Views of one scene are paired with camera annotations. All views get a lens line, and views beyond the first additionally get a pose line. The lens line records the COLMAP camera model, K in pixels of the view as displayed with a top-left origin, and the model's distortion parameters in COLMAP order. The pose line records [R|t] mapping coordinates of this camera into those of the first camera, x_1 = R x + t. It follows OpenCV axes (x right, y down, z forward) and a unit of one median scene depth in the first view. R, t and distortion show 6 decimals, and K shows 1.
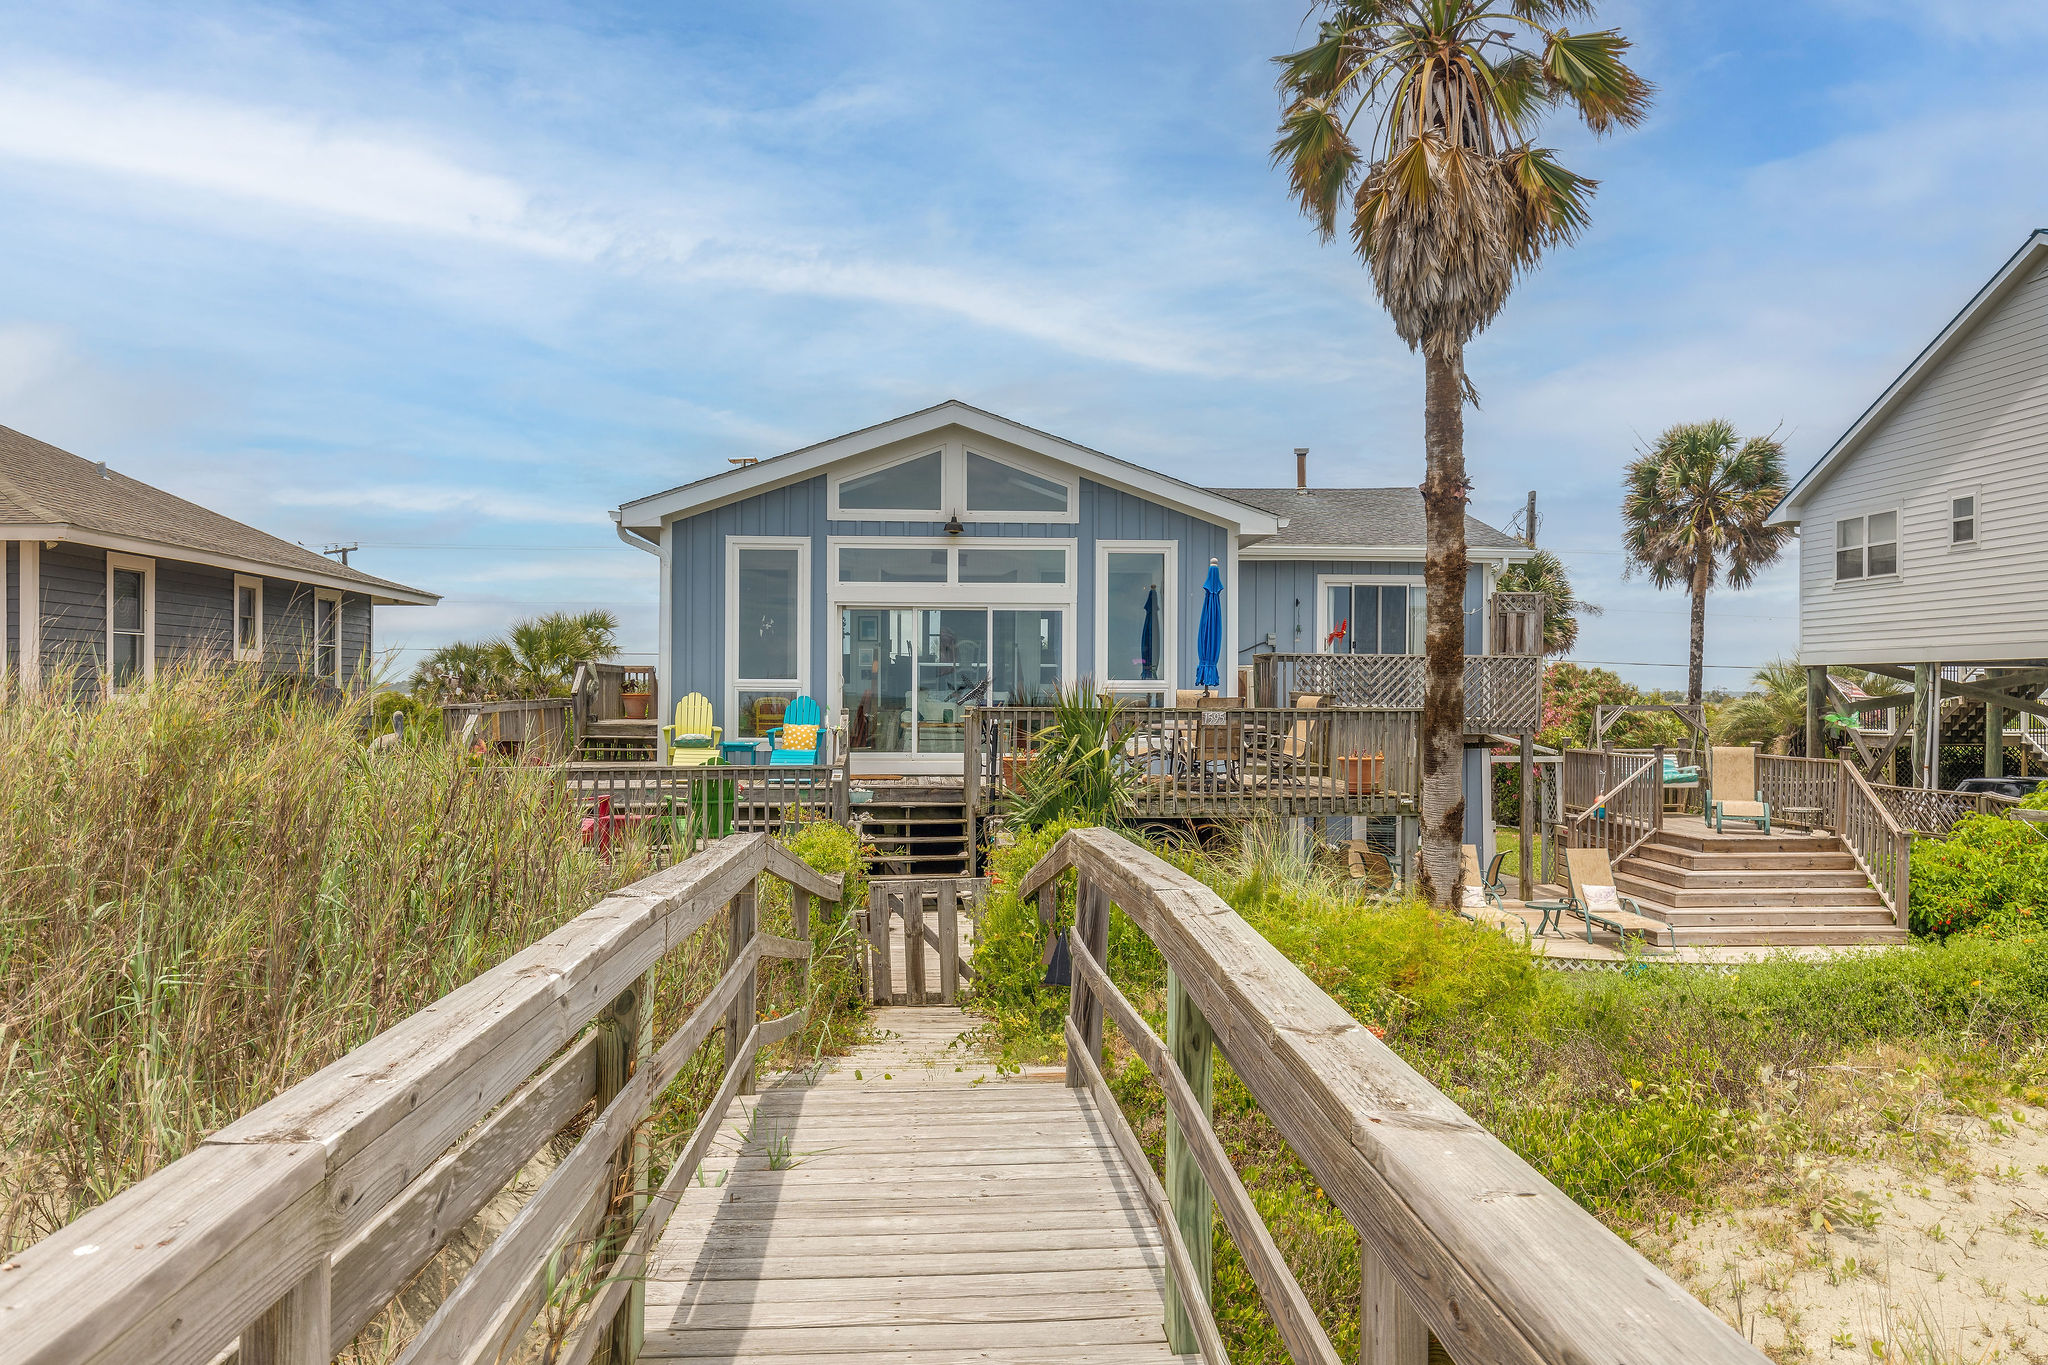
lens RADIAL K [[1463.3, 0, 1024.0], [0, 1463.3, 682.5], [0, 0, 1]] dist [-0.005659, -0.002212]
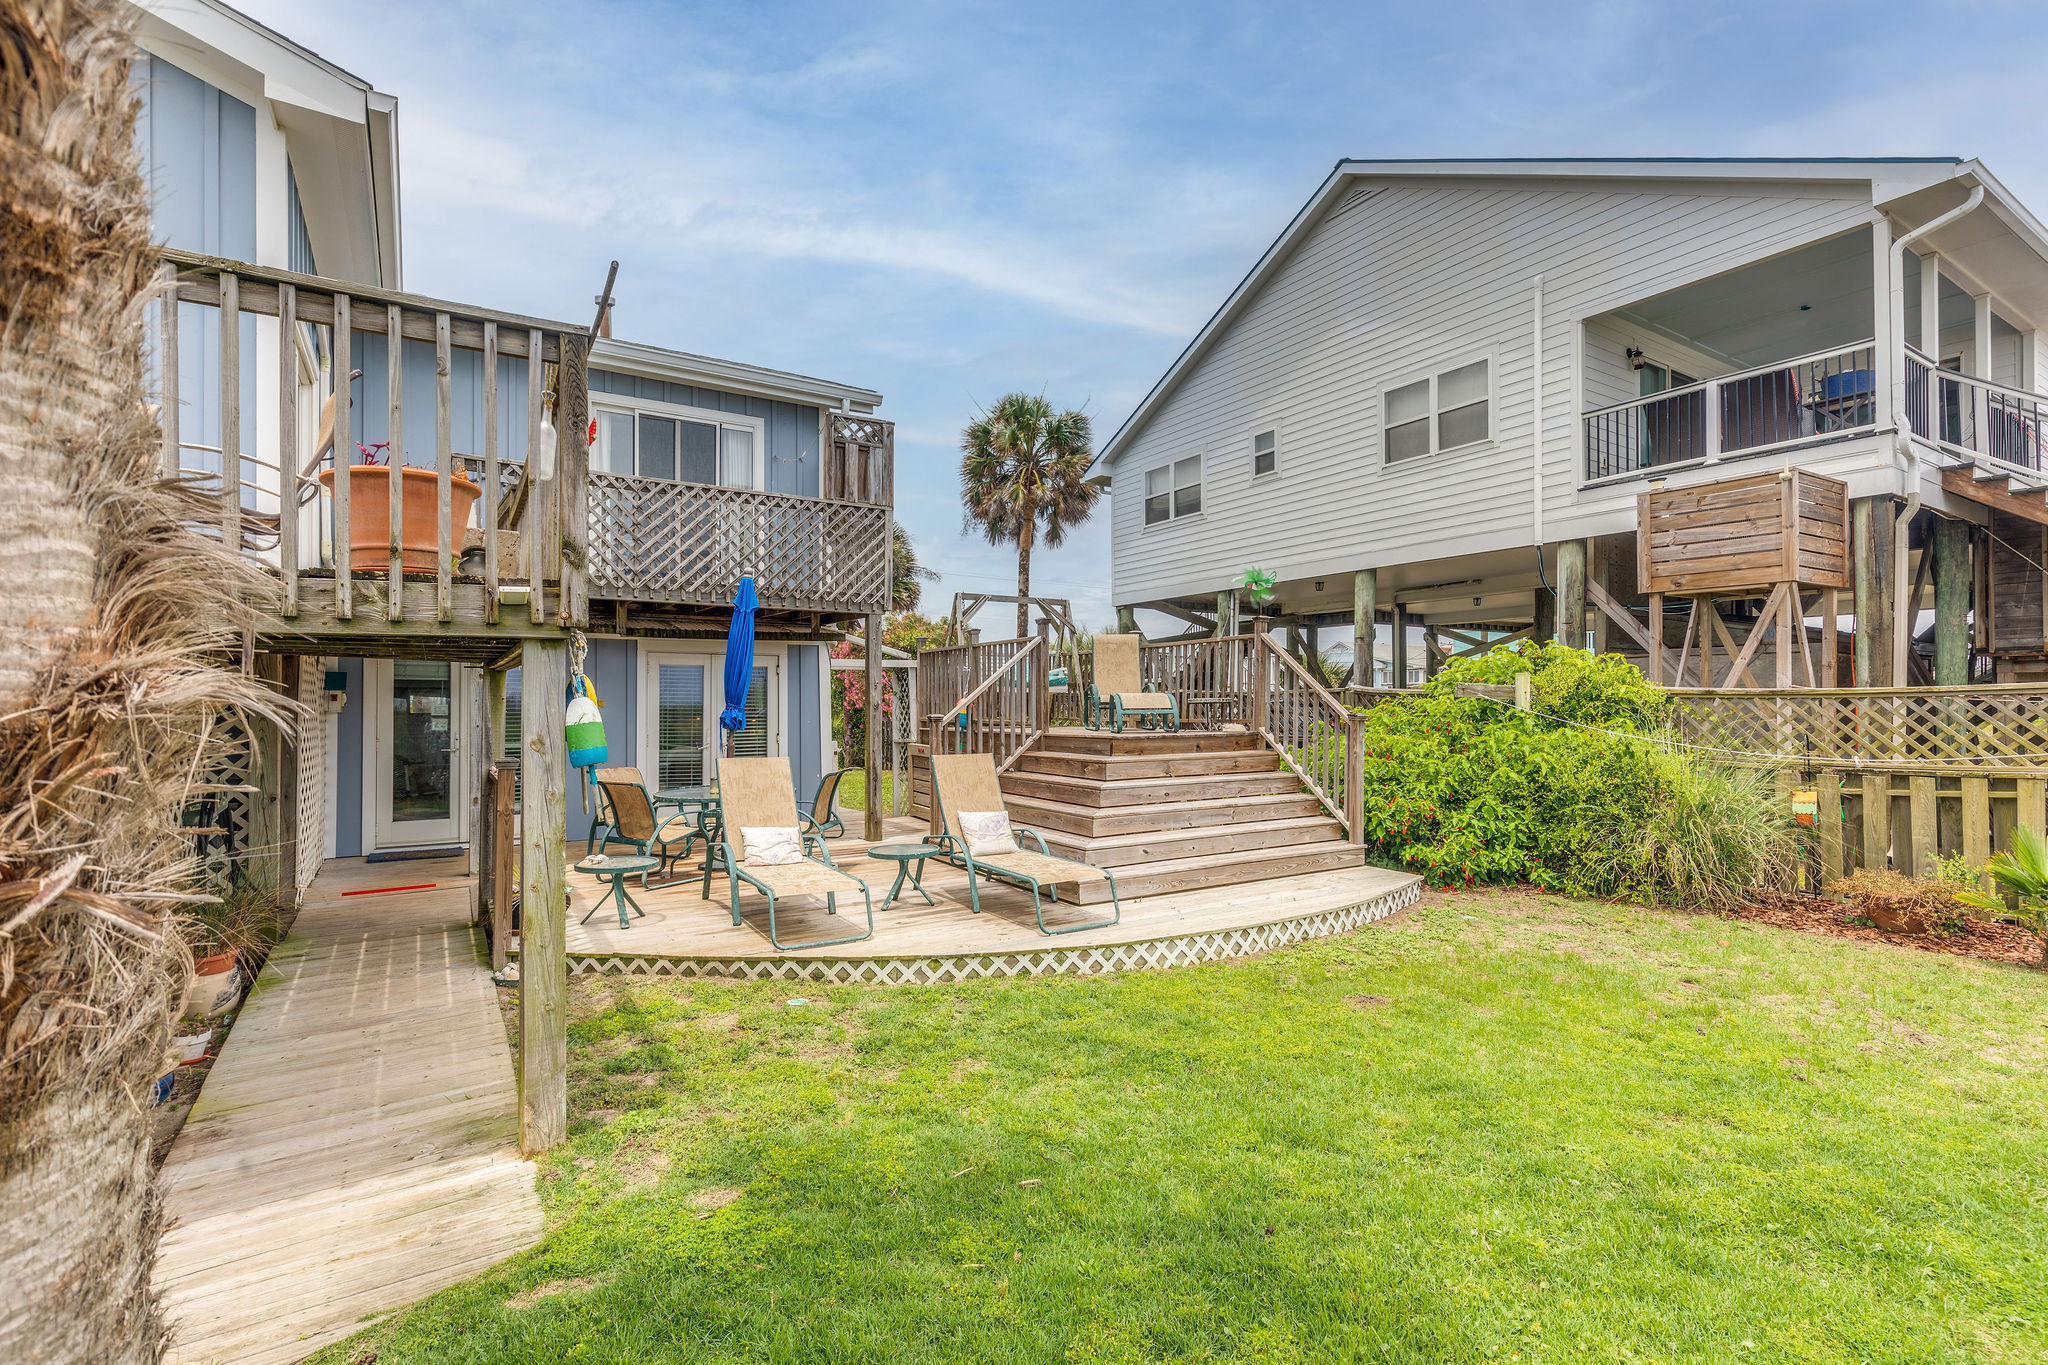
lens RADIAL K [[920.1, 0, 1023.5], [0, 920.1, 695.1], [0, 0, 1]] dist [0.002771, -0.000652]
pose [[0.884843, -0.004182, 0.465871, 0.183316], [0.006904, 0.999968, -0.004137, 0.073612], [-0.465839, 0.006877, 0.884843, 0.522306]]
